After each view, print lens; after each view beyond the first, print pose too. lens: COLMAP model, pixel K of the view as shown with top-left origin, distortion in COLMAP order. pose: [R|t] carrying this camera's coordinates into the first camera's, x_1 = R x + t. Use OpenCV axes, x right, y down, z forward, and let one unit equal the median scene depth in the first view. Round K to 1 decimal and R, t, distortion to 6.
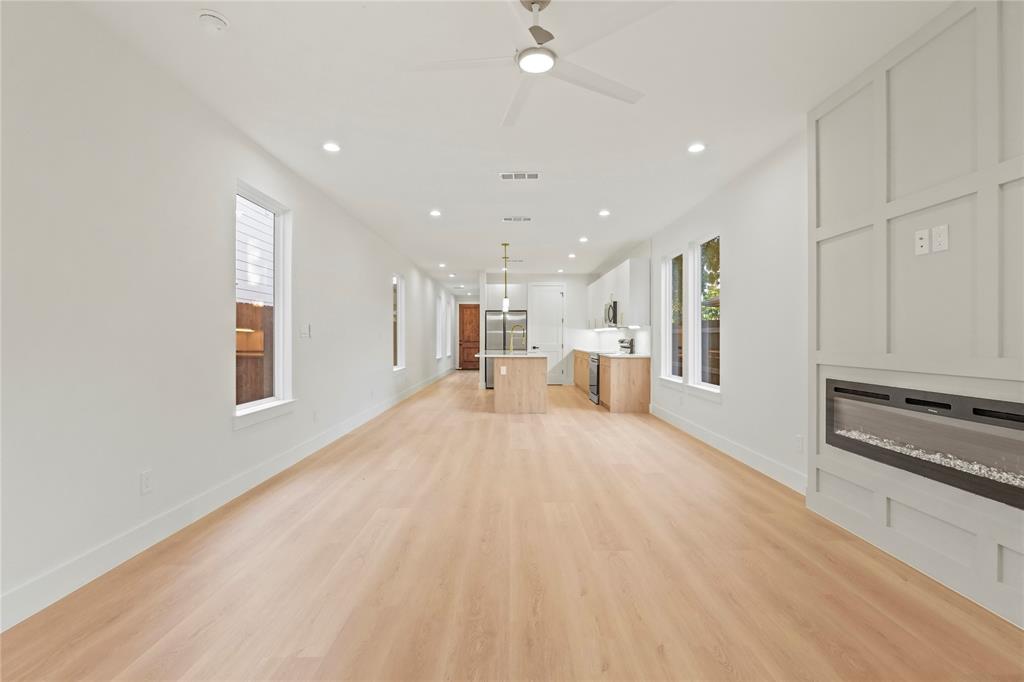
lens RADIAL K [[469.7, 0, 514.3], [0, 469.7, 339.1], [0, 0, 1]] dist [-0.002590, -0.000166]
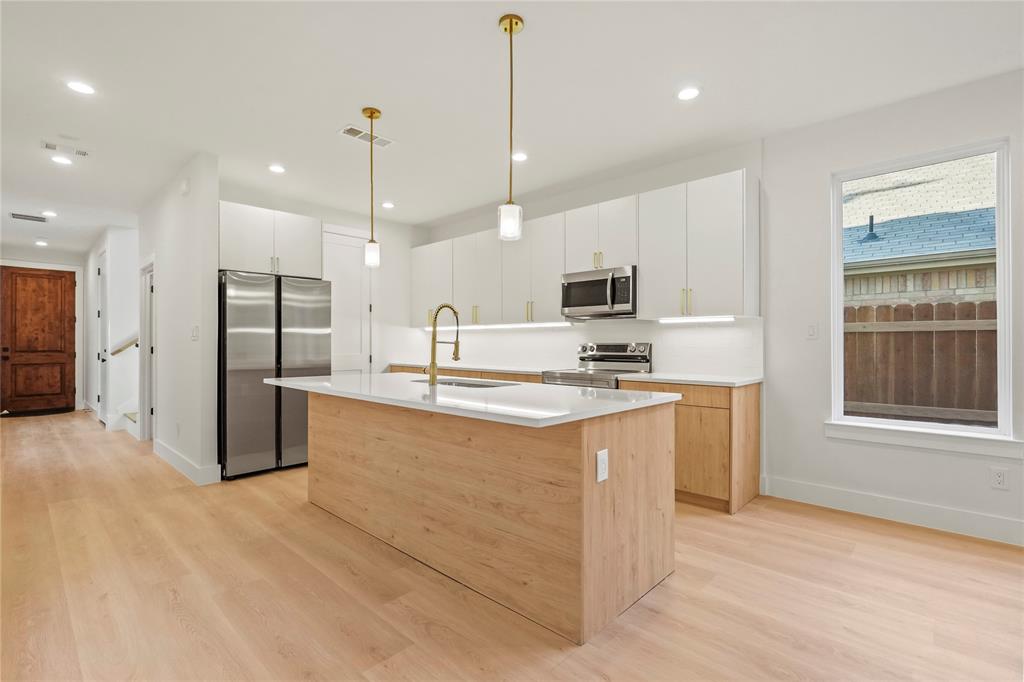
lens RADIAL K [[469.7, 0, 513.9], [0, 469.7, 344.7], [0, 0, 1]] dist [-0.002590, -0.000166]
pose [[0.691502, -0.004221, 0.722362, -0.163477], [0.003839, 0.999990, 0.002168, -0.000822], [-0.722364, 0.001274, 0.691512, 0.566168]]
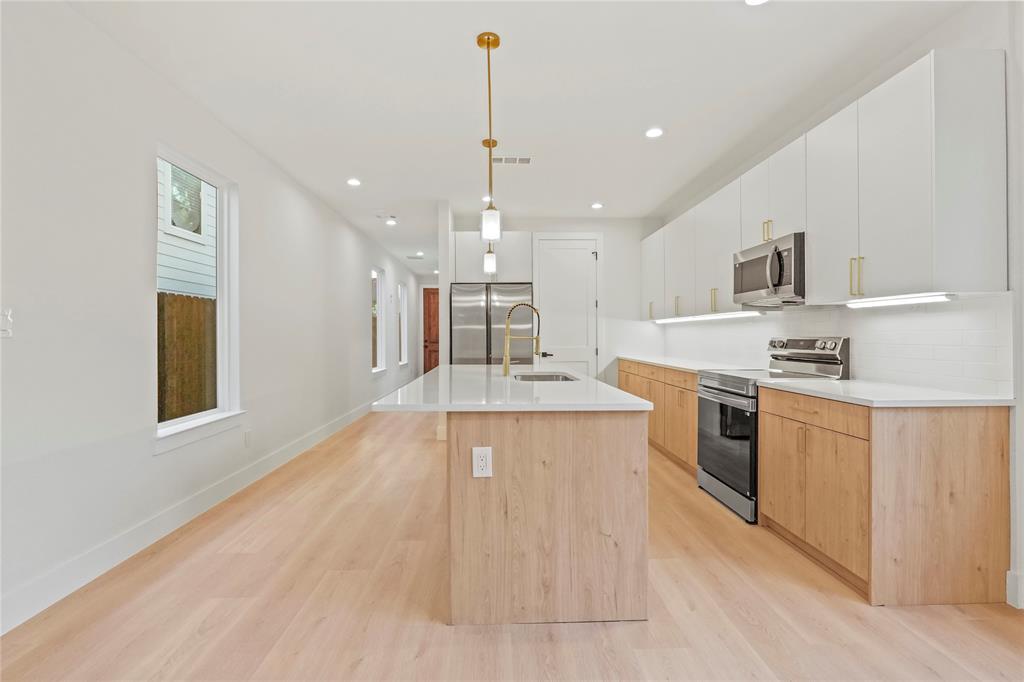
lens RADIAL K [[469.7, 0, 510.9], [0, 469.7, 337.9], [0, 0, 1]] dist [-0.002590, -0.000166]
pose [[0.999691, -0.007811, 0.023588, -0.008918], [0.007791, 0.999969, 0.000950, -0.002136], [-0.023595, -0.000766, 0.999721, 0.487229]]
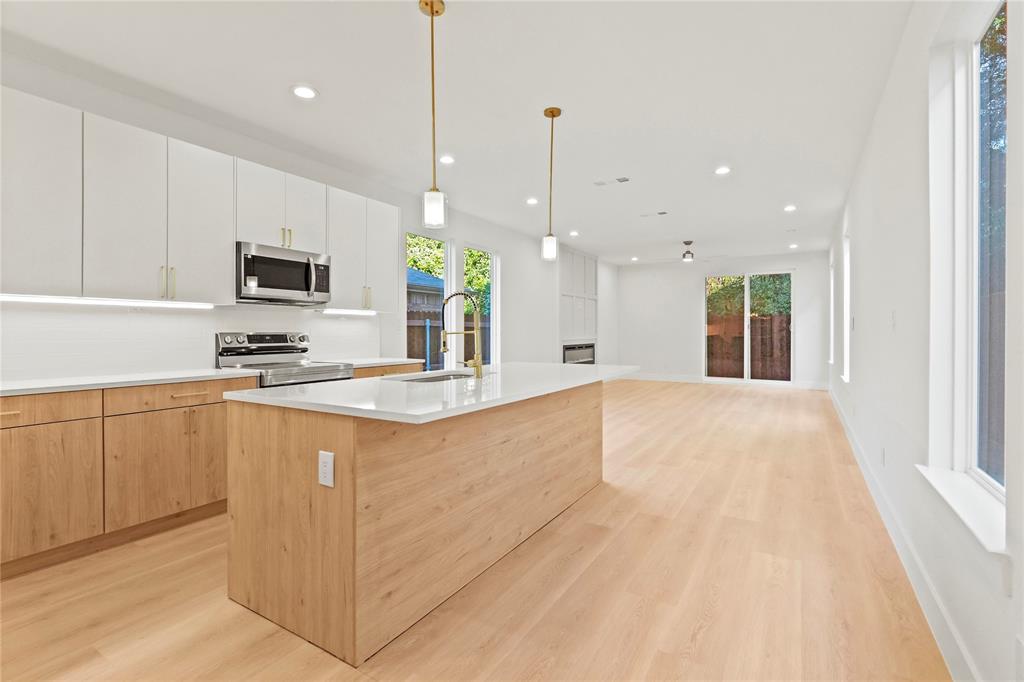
lens RADIAL K [[469.7, 0, 512.6], [0, 469.7, 335.6], [0, 0, 1]] dist [-0.002590, -0.000166]
pose [[-0.847712, -0.007148, 0.530409, -0.152282], [-0.000506, 0.999920, 0.012666, -0.003303], [-0.530457, 0.010469, -0.847647, 0.980425]]
